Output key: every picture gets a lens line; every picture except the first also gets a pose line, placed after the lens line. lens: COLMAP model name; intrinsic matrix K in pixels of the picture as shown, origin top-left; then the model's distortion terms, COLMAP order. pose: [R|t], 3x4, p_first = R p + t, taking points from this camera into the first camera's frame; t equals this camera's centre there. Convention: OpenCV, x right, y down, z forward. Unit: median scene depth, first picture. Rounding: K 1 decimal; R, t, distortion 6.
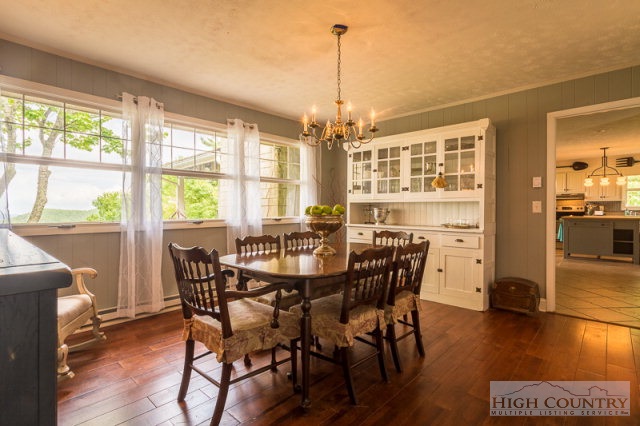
lens RADIAL K [[309.4, 0, 325.2], [0, 309.4, 214.9], [0, 0, 1]] dist [0.004205, 0.000216]
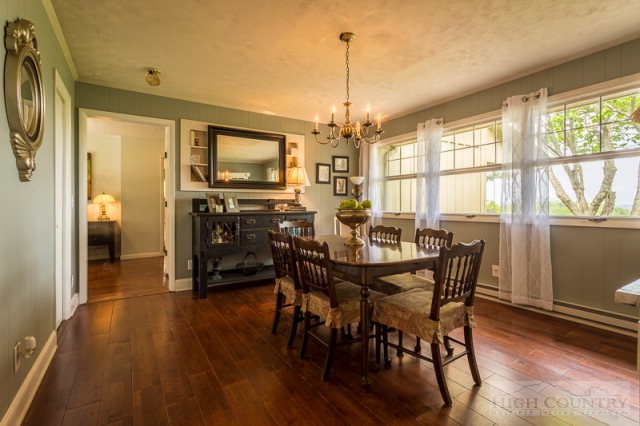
lens RADIAL K [[305.2, 0, 323.2], [0, 305.2, 207.1], [0, 0, 1]] dist [0.007287, 0.000859]
pose [[-0.236215, 0.009162, -0.971658, 0.690766], [-0.010395, 0.999874, 0.011956, -0.012439], [0.971645, 0.012924, -0.236090, 0.736468]]
